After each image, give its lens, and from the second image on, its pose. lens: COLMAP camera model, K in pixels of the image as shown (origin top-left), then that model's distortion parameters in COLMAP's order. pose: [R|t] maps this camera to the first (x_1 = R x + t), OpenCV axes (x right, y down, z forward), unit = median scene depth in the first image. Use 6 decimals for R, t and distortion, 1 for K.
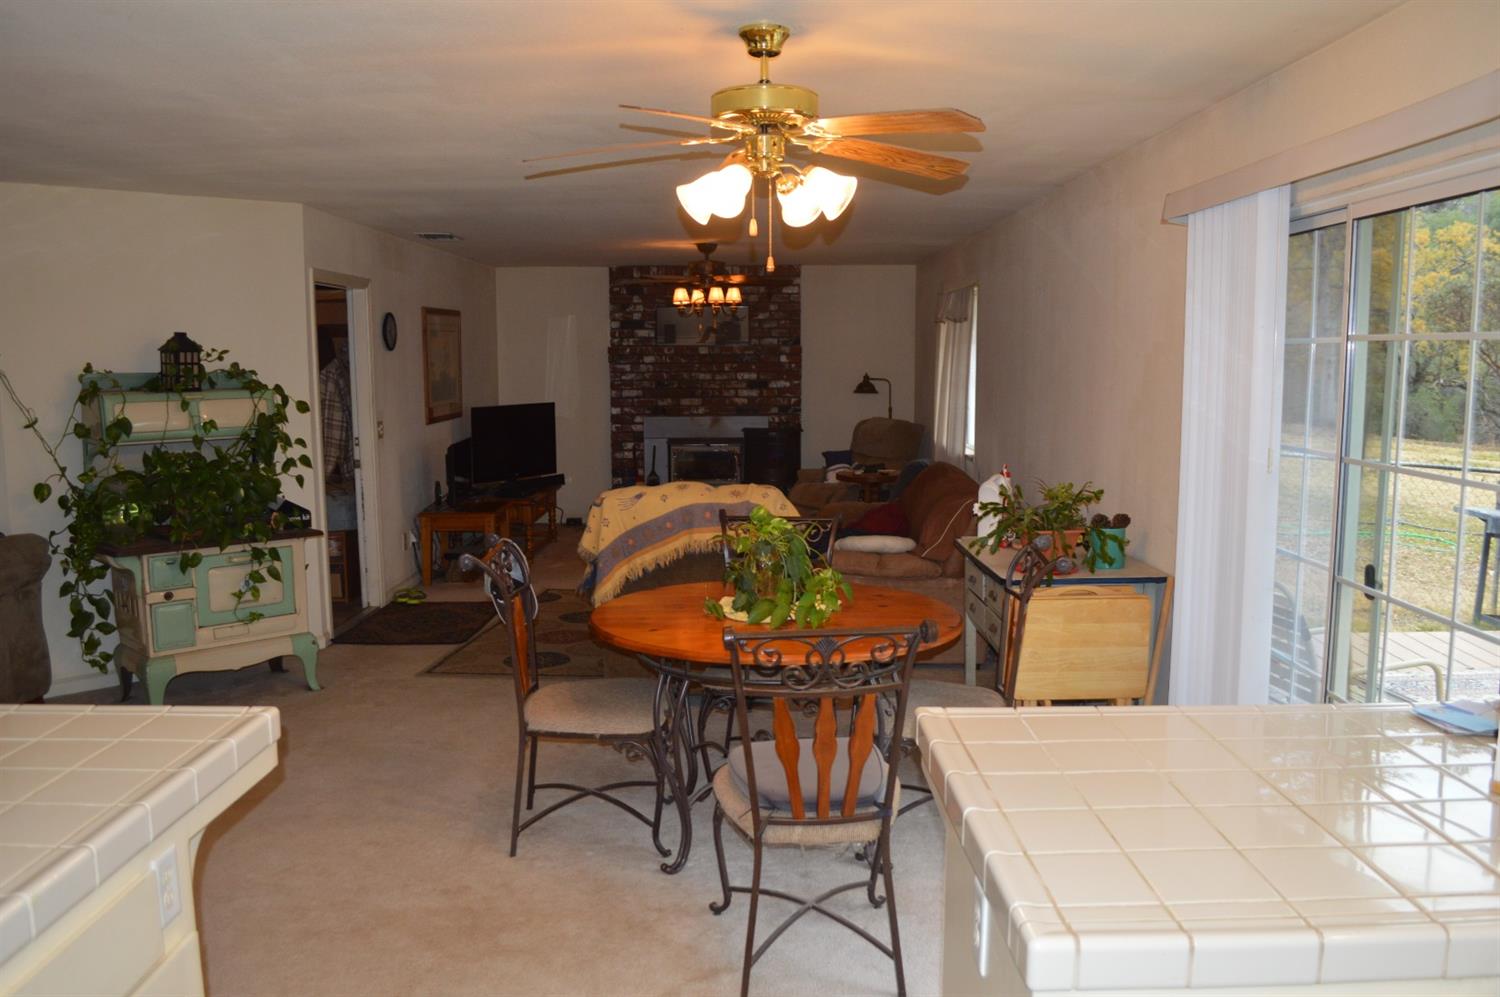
lens RADIAL K [[1190.9, 0, 755.5], [0, 1190.9, 507.1], [0, 0, 1]] dist [-0.087724, -0.007797]
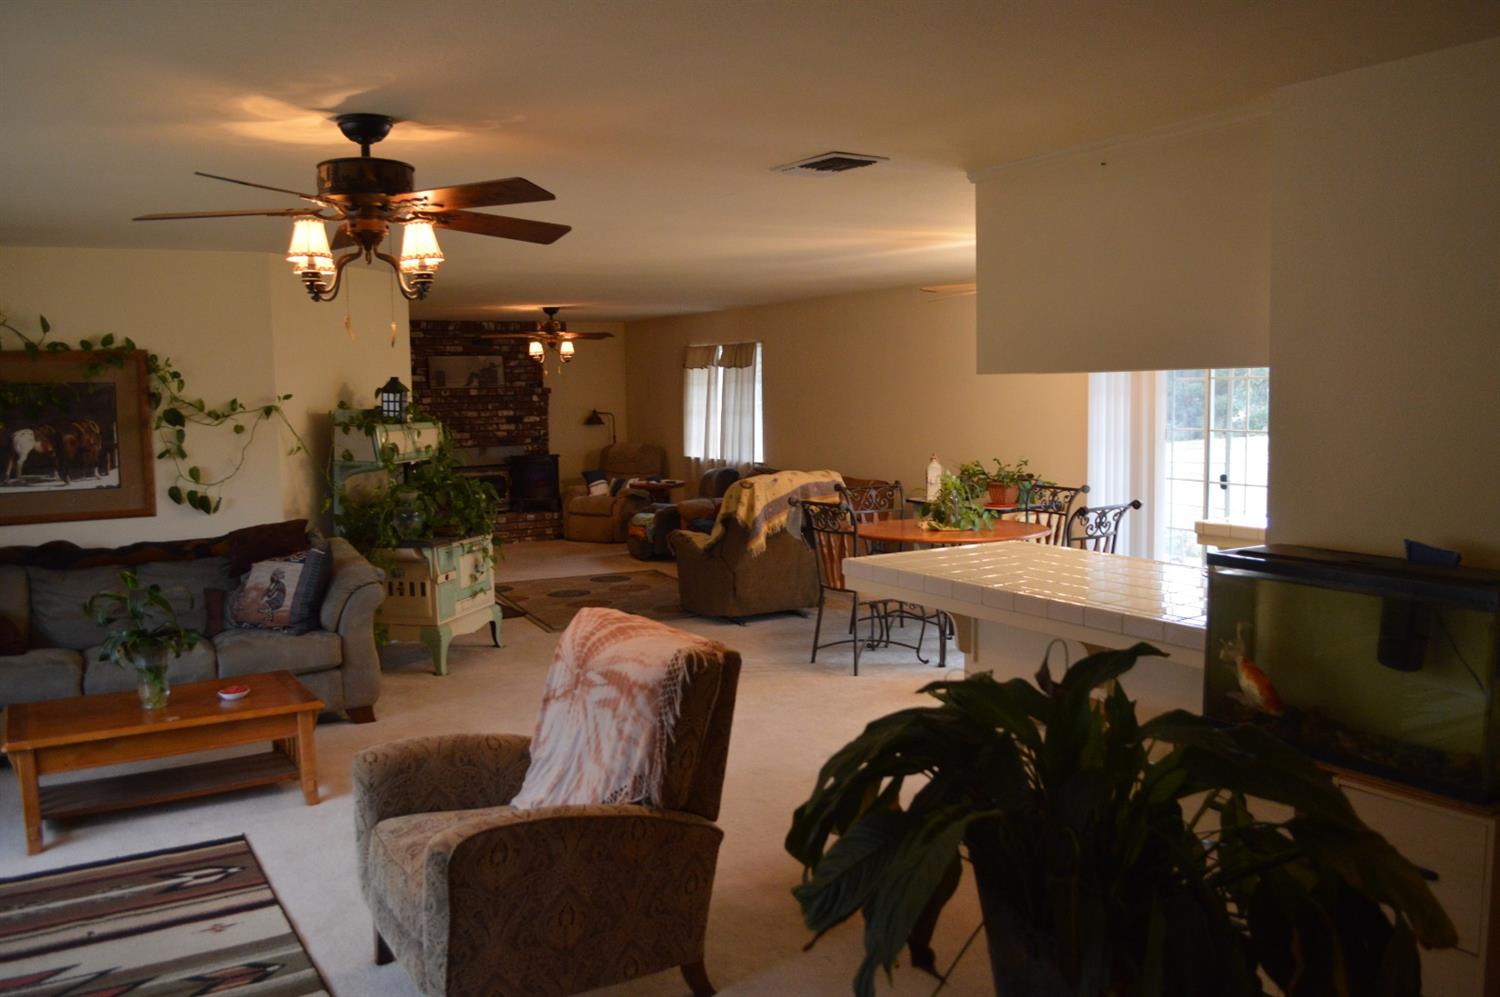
lens RADIAL K [[1190.9, 0, 755.5], [0, 1190.9, 507.1], [0, 0, 1]] dist [-0.087724, -0.007797]
pose [[0.852725, -0.061992, 0.518669, -0.419376], [0.079883, 0.996730, -0.012204, 0.019474], [-0.516216, 0.051839, 0.854888, -0.150697]]
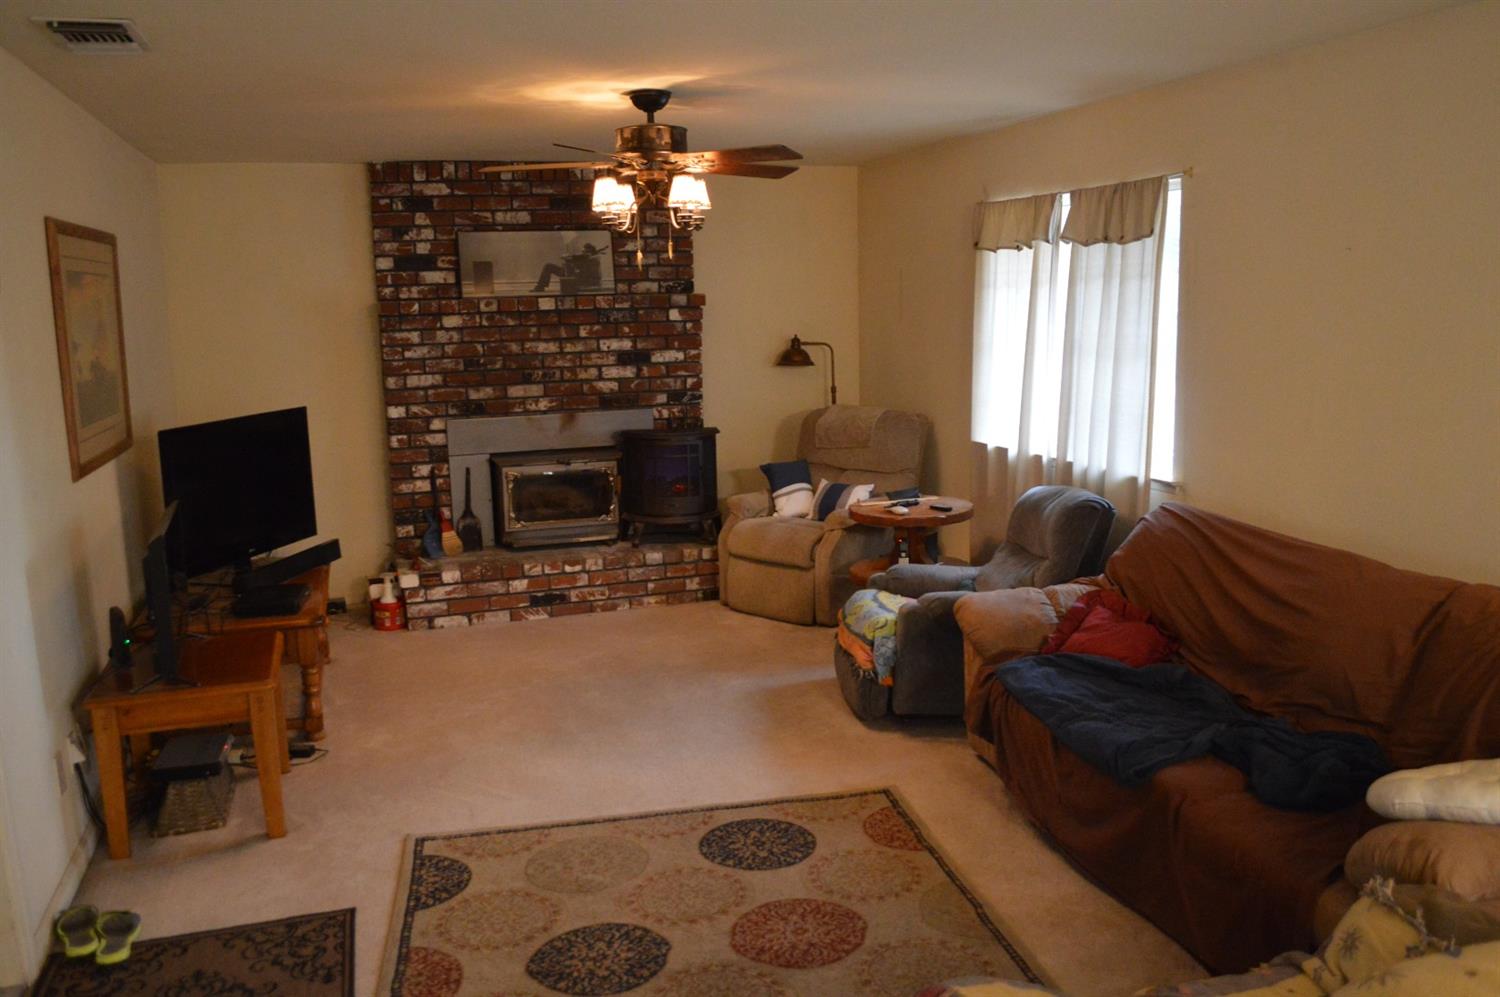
lens RADIAL K [[1190.9, 0, 755.5], [0, 1190.9, 507.1], [0, 0, 1]] dist [-0.087724, -0.007797]
pose [[0.948377, -0.070839, 0.309133, -0.133187], [0.058966, 0.997125, 0.047595, -0.051889], [-0.311616, -0.026909, 0.949827, 0.396978]]
